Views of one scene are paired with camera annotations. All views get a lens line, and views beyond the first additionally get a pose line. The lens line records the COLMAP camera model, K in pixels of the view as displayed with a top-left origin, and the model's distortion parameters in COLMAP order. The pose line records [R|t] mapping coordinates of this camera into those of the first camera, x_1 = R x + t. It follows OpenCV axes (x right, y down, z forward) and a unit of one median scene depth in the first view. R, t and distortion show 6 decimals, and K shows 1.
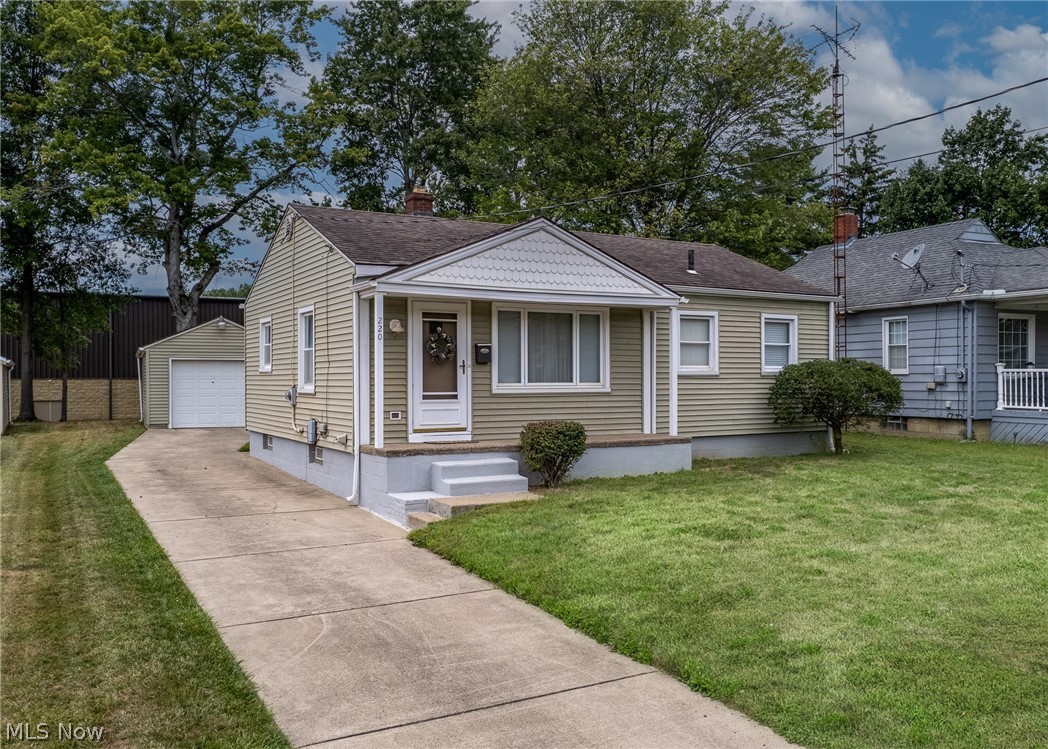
lens RADIAL K [[882.7, 0, 524.7], [0, 882.7, 390.2], [0, 0, 1]] dist [-0.064887, -0.013323]
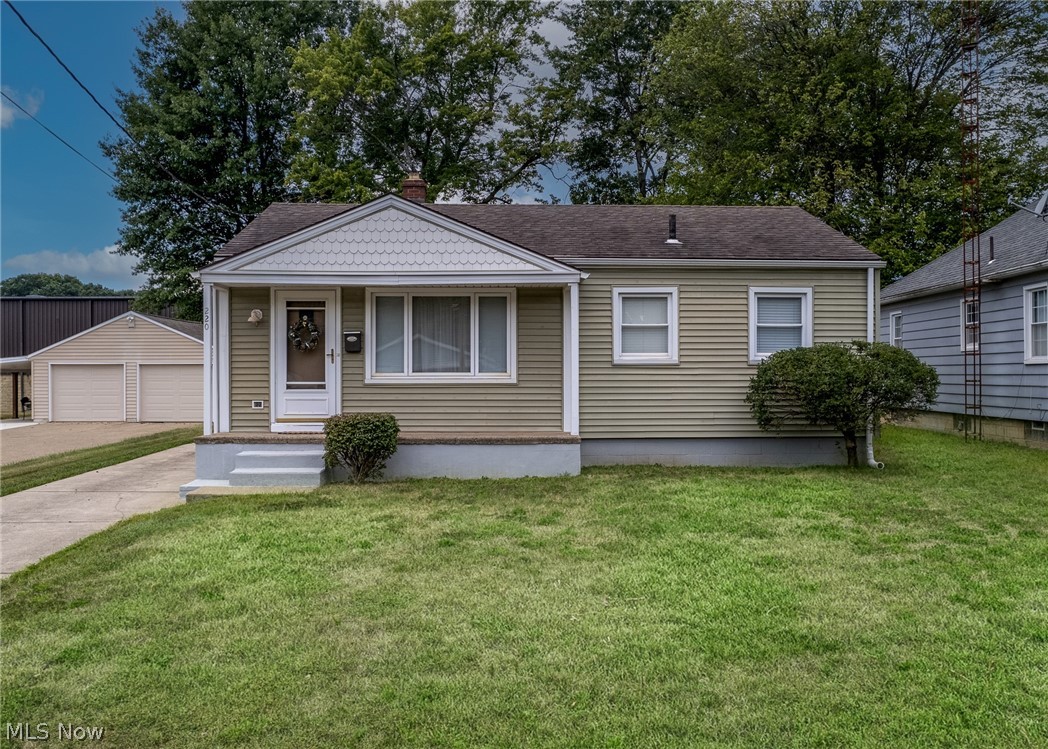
lens RADIAL K [[882.7, 0, 524.7], [0, 882.7, 390.2], [0, 0, 1]] dist [-0.064887, -0.013323]
pose [[0.881502, 0.009344, -0.472088, 0.520823], [-0.007555, 0.999955, 0.005686, 0.003858], [0.472120, -0.001446, 0.881533, 0.222773]]
